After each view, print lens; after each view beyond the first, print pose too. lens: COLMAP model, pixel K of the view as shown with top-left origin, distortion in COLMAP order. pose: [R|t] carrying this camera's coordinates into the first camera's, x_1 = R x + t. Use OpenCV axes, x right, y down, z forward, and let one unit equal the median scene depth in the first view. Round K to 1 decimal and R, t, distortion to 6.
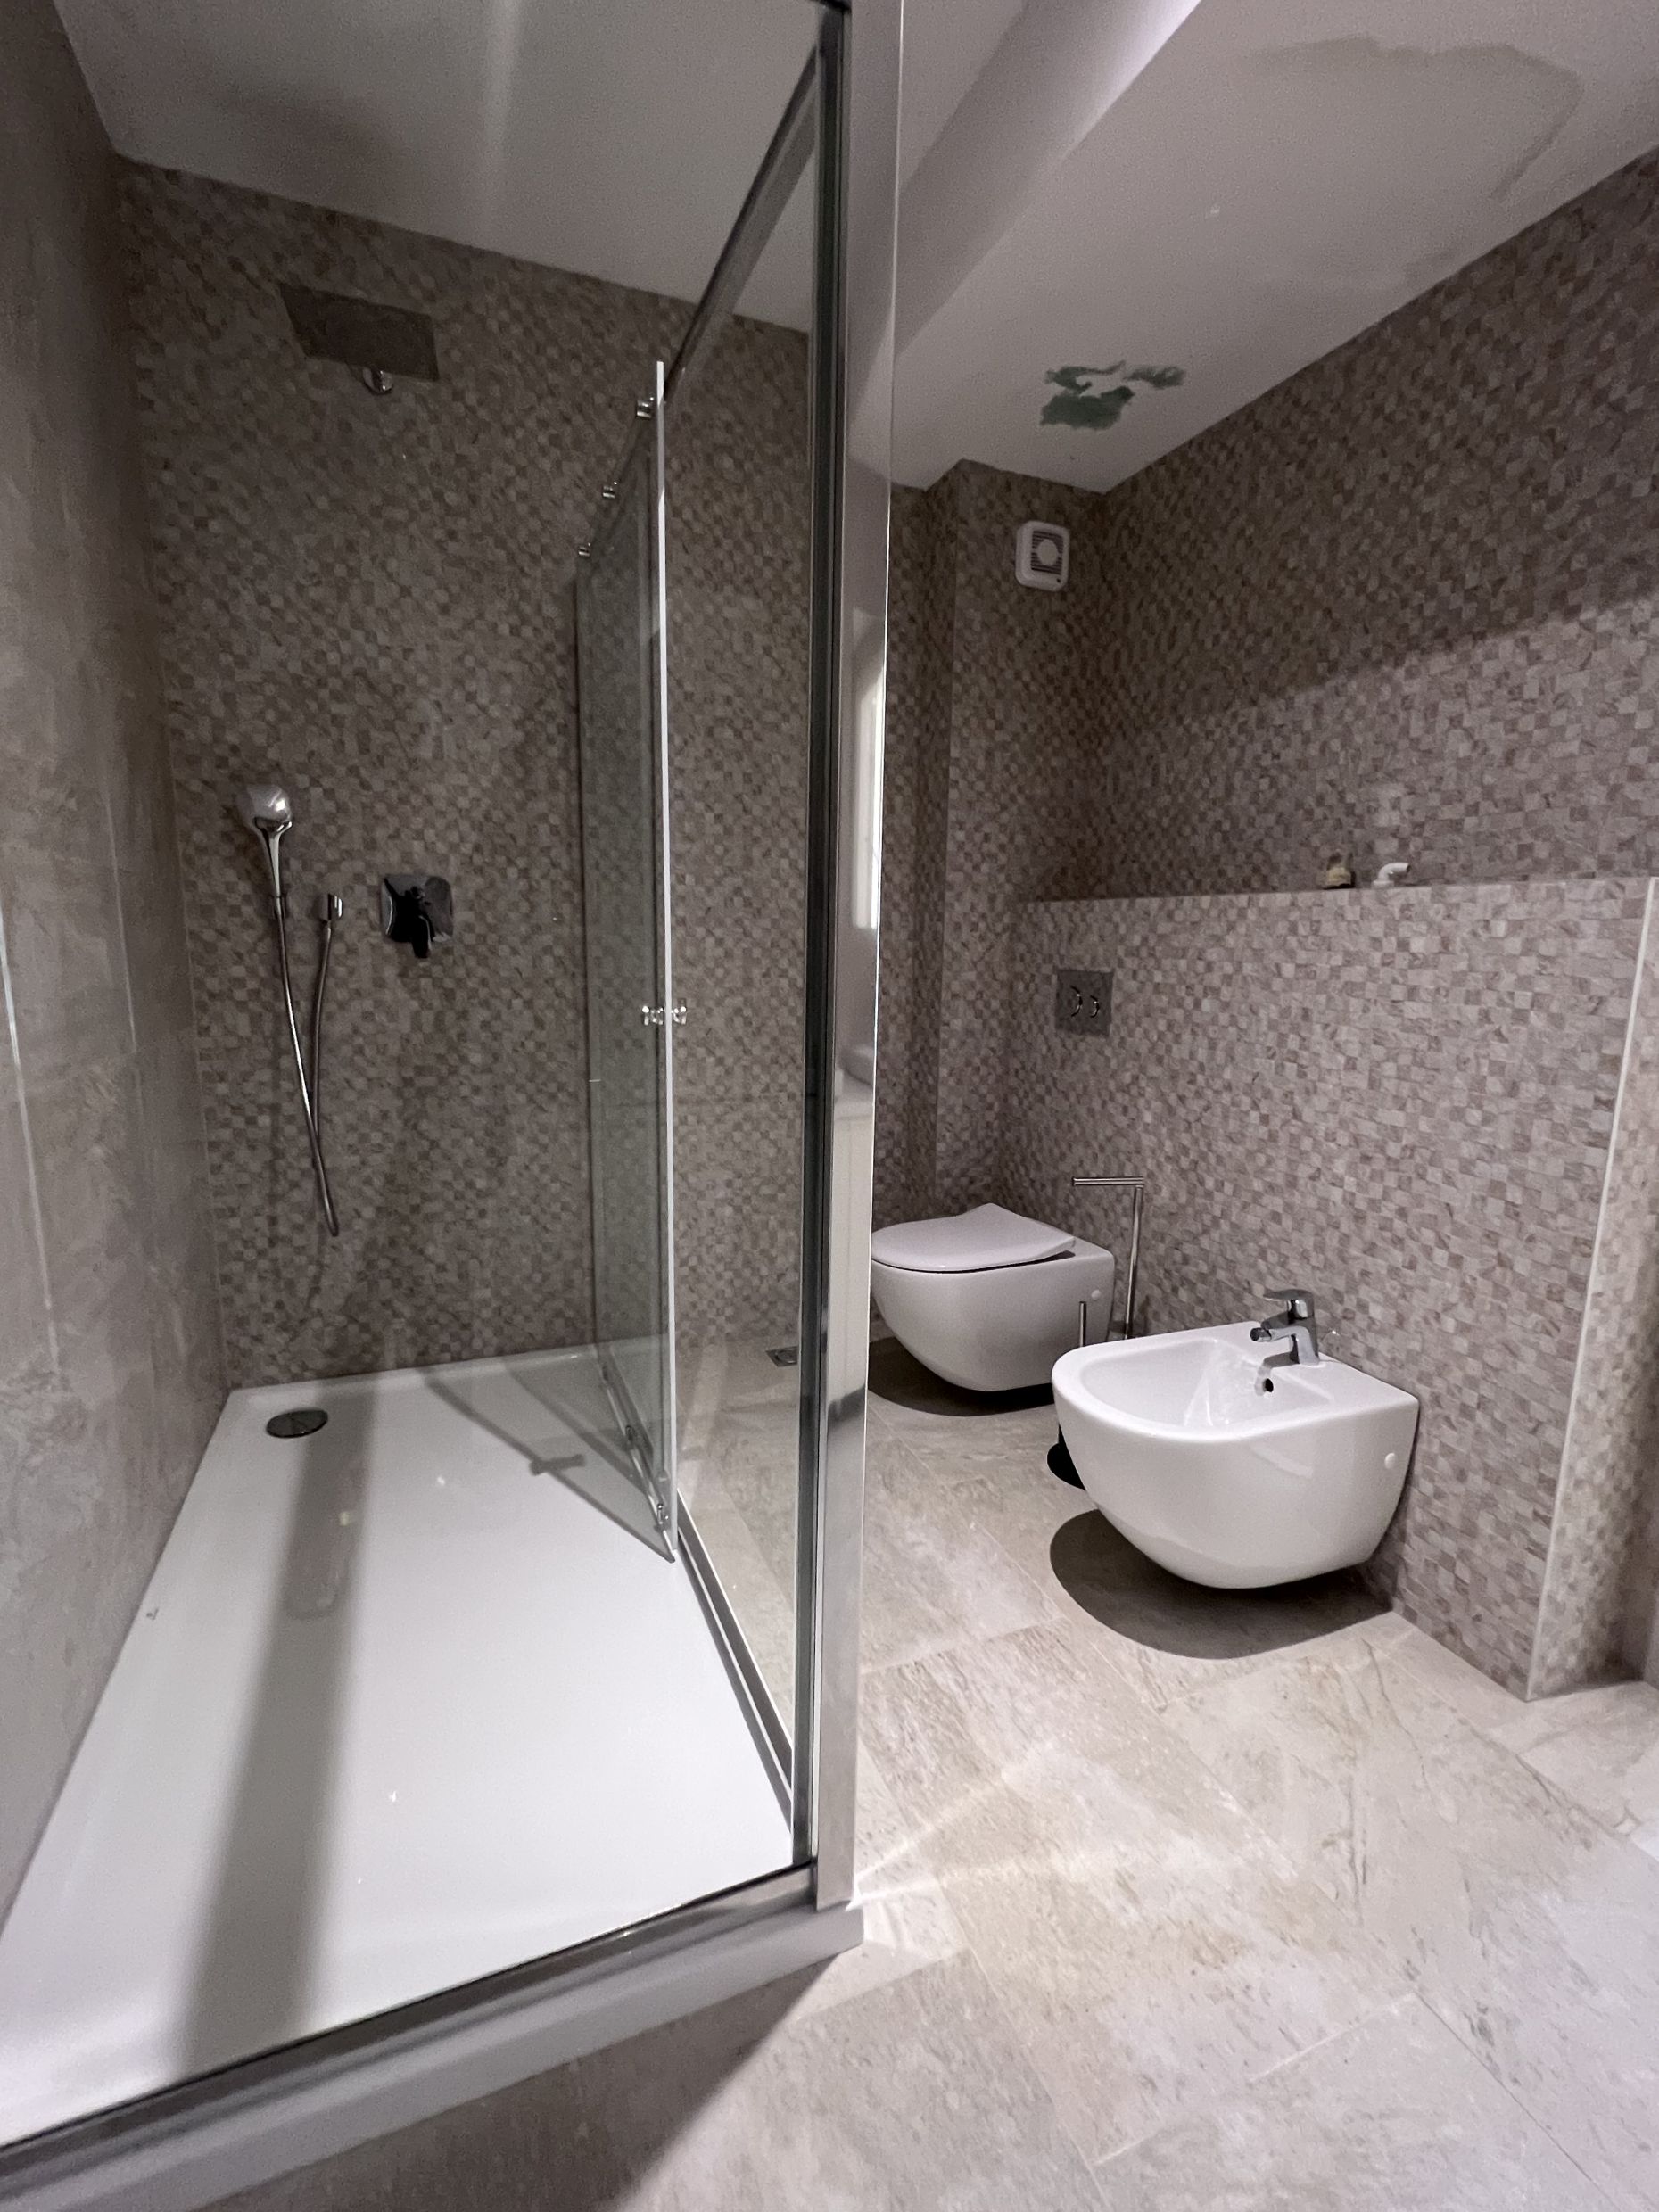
lens RADIAL K [[999.5, 0, 822.0], [0, 999.5, 1102.5], [0, 0, 1]] dist [0.002470, -0.000207]
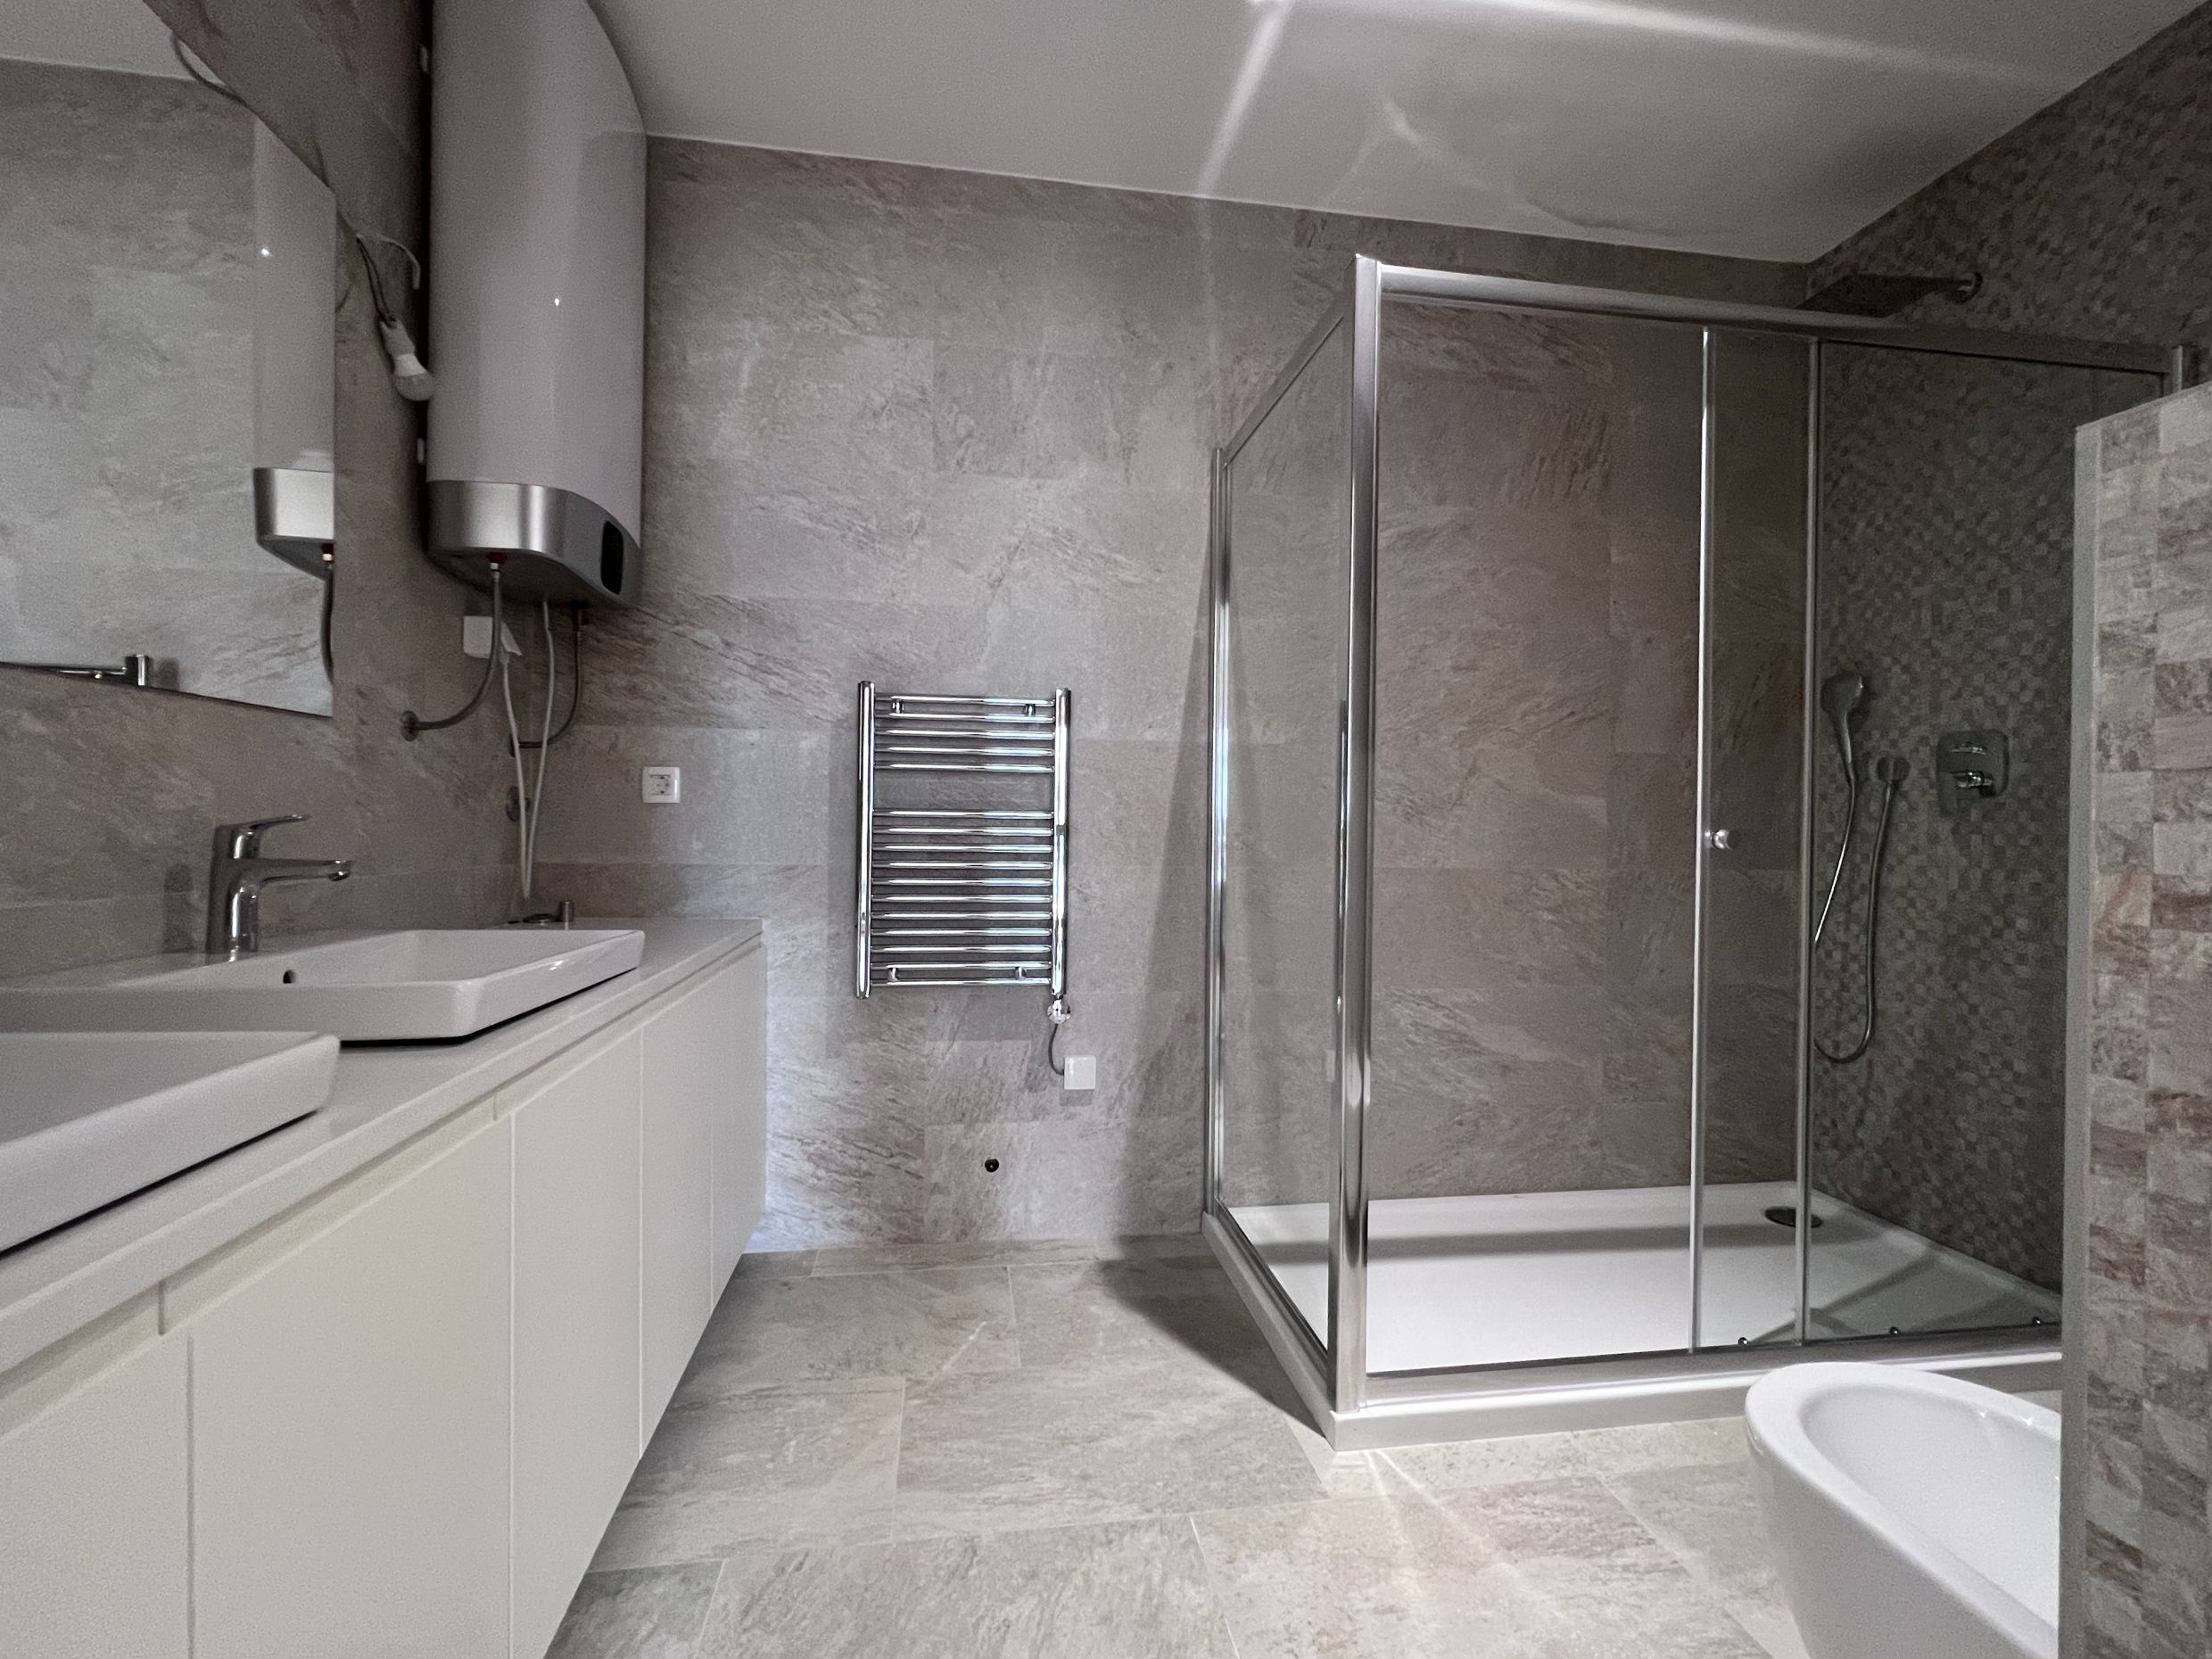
lens RADIAL K [[999.5, 0, 1119.6], [0, 999.5, 827.5], [0, 0, 1]] dist [0.002470, -0.000207]
pose [[-0.219506, -0.019749, -0.975411, 0.737917], [-0.178123, 0.983802, 0.020166, -0.003063], [0.959213, 0.178170, -0.219468, 0.420289]]
